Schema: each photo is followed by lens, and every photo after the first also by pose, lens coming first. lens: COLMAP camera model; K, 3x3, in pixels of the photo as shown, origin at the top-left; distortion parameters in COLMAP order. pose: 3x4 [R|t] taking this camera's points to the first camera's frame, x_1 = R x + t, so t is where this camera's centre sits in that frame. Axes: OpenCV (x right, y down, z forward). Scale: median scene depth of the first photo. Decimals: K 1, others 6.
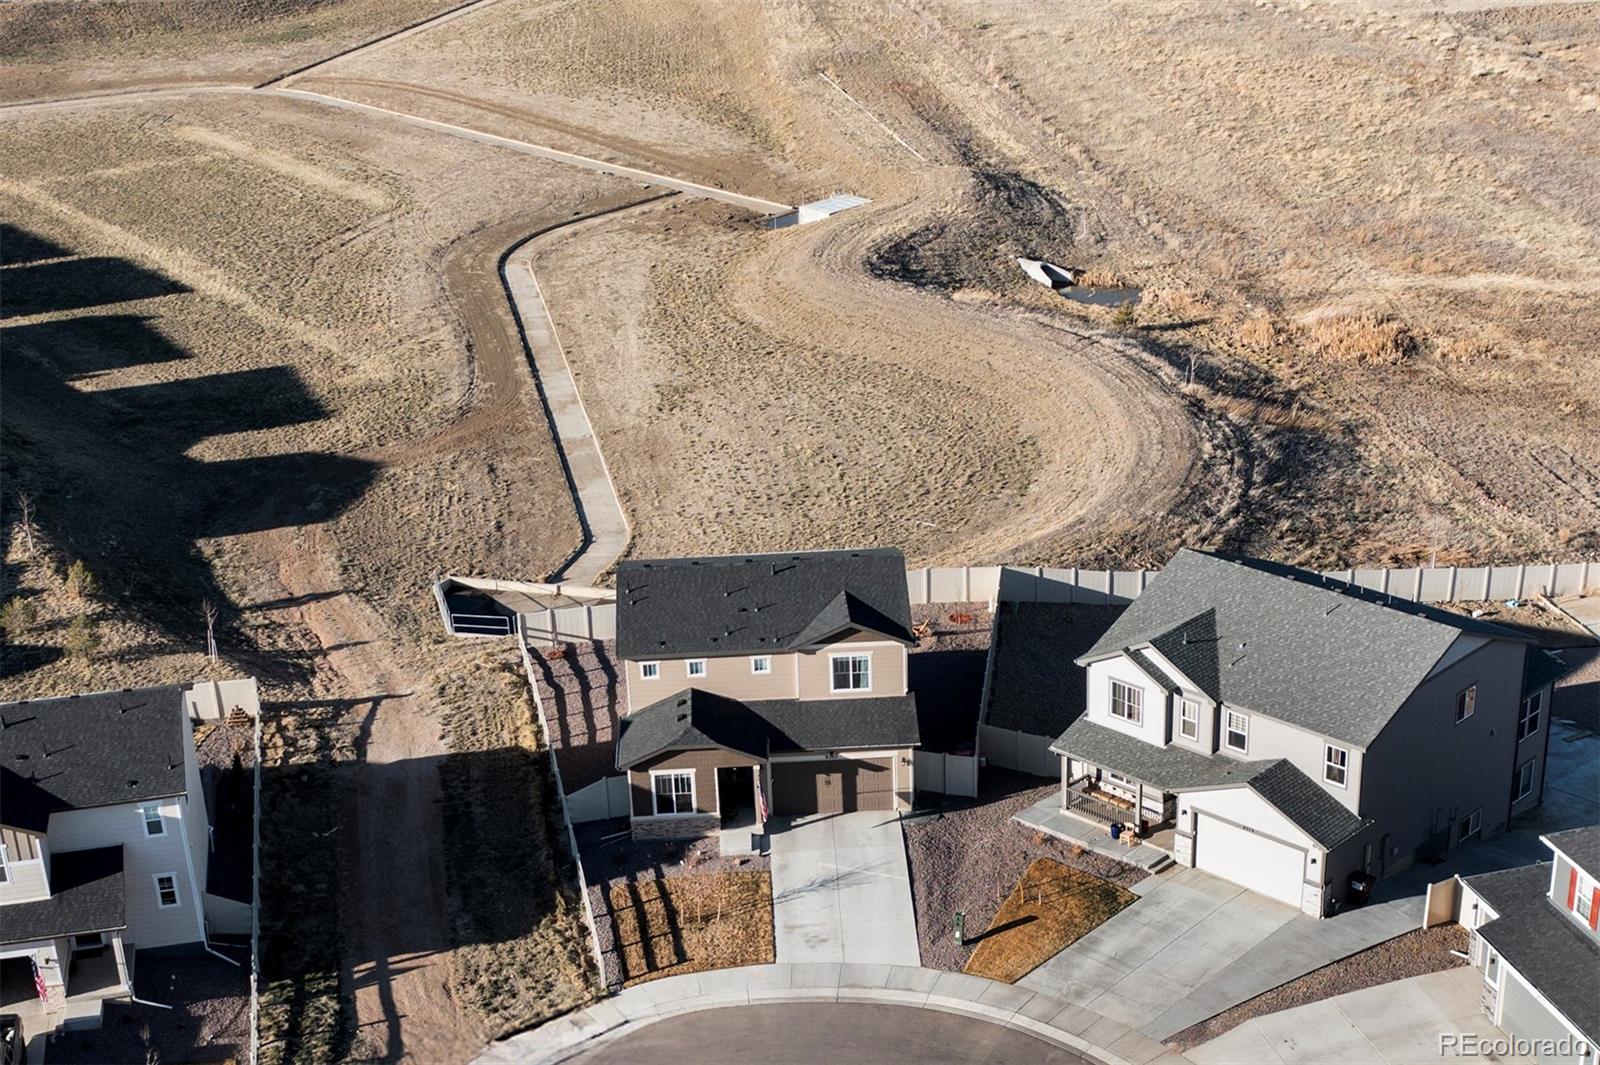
lens RADIAL K [[2796.4, 0, 800.0], [0, 2796.4, 532.5], [0, 0, 1]] dist [0.026127, 0.044881]
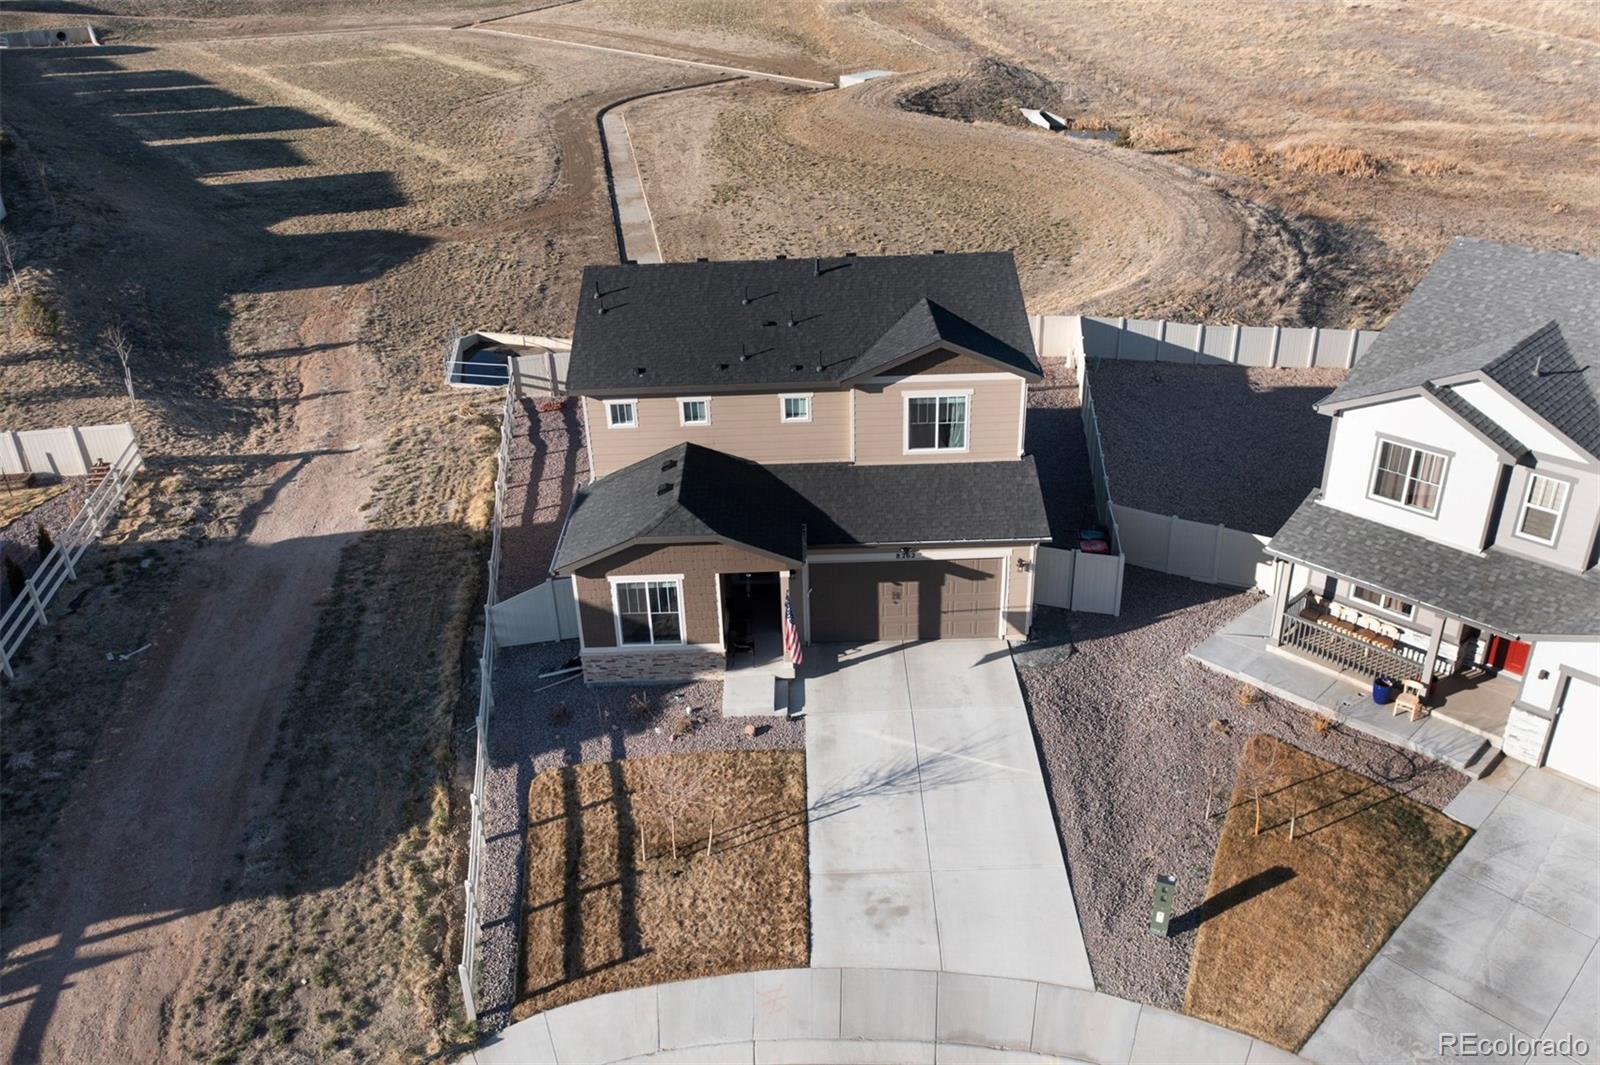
lens RADIAL K [[1326.8, 0, 800.0], [0, 1326.8, 532.5], [0, 0, 1]] dist [0.012747, 0.011784]
pose [[0.999672, 0.018439, -0.017798, -0.006978], [-0.016430, 0.994114, 0.107083, 0.043127], [0.019667, -0.106756, 0.994091, 0.696678]]
